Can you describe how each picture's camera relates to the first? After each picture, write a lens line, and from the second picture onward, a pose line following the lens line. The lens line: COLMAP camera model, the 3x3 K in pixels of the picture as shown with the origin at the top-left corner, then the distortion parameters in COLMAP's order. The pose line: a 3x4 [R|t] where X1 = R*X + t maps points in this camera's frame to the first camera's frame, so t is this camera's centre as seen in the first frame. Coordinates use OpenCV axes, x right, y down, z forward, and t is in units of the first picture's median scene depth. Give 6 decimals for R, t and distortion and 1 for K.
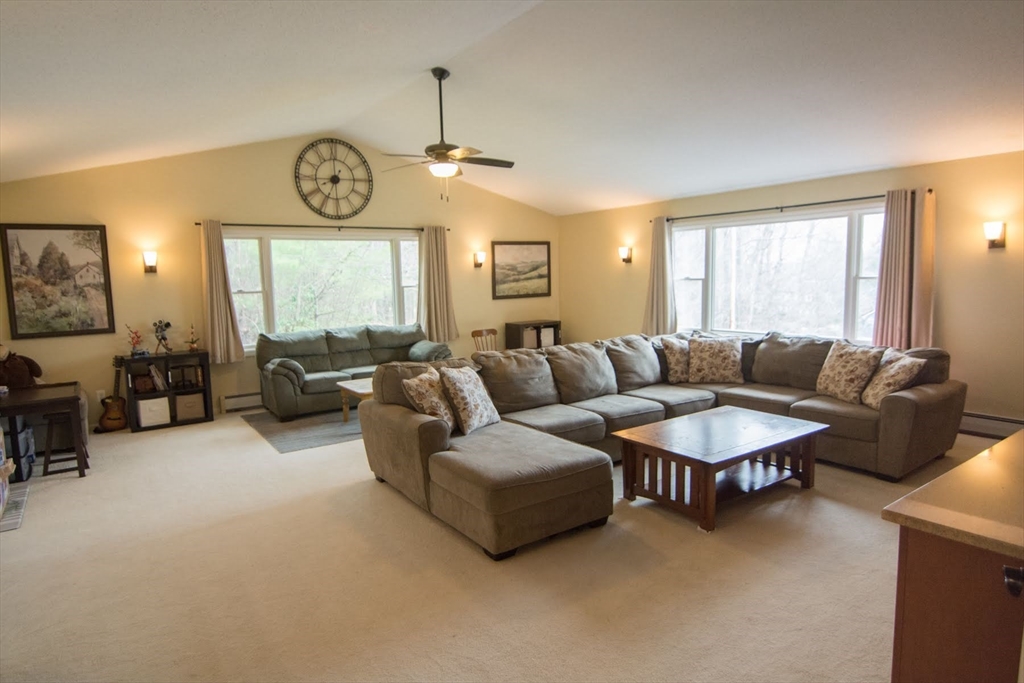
lens RADIAL K [[572.8, 0, 508.1], [0, 572.8, 341.2], [0, 0, 1]] dist [0.000337, -0.011207]
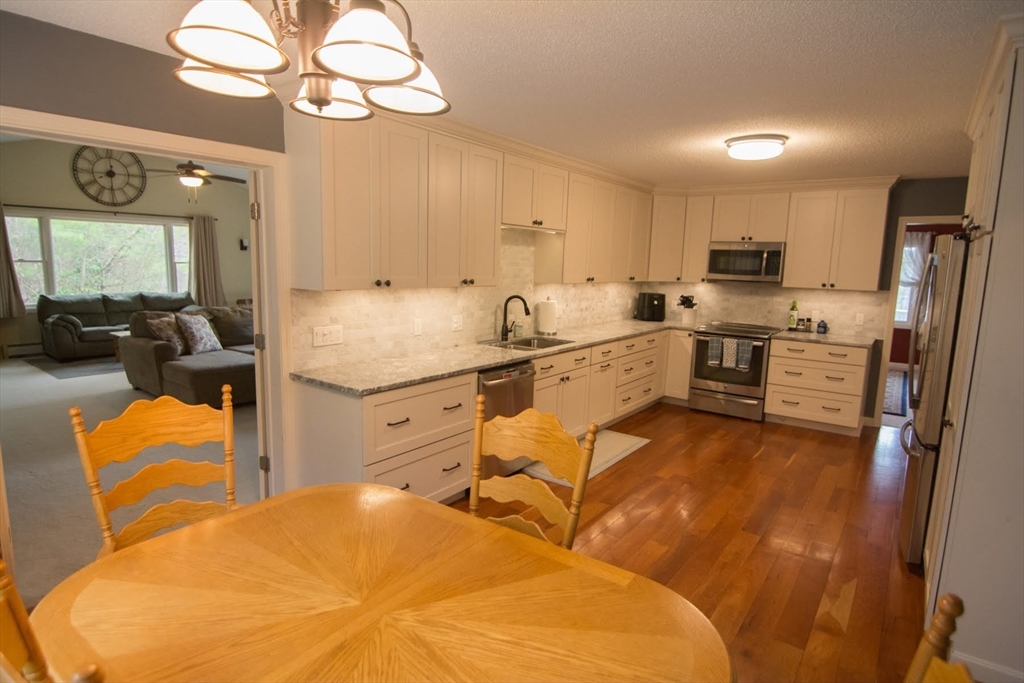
lens RADIAL K [[550.2, 0, 511.0], [0, 550.2, 344.6], [0, 0, 1]] dist [-0.000971, -0.009302]
pose [[0.955314, 0.003589, 0.295572, 0.187654], [-0.013401, 0.999424, 0.031177, 0.042607], [-0.295290, -0.033744, 0.954812, -0.428831]]
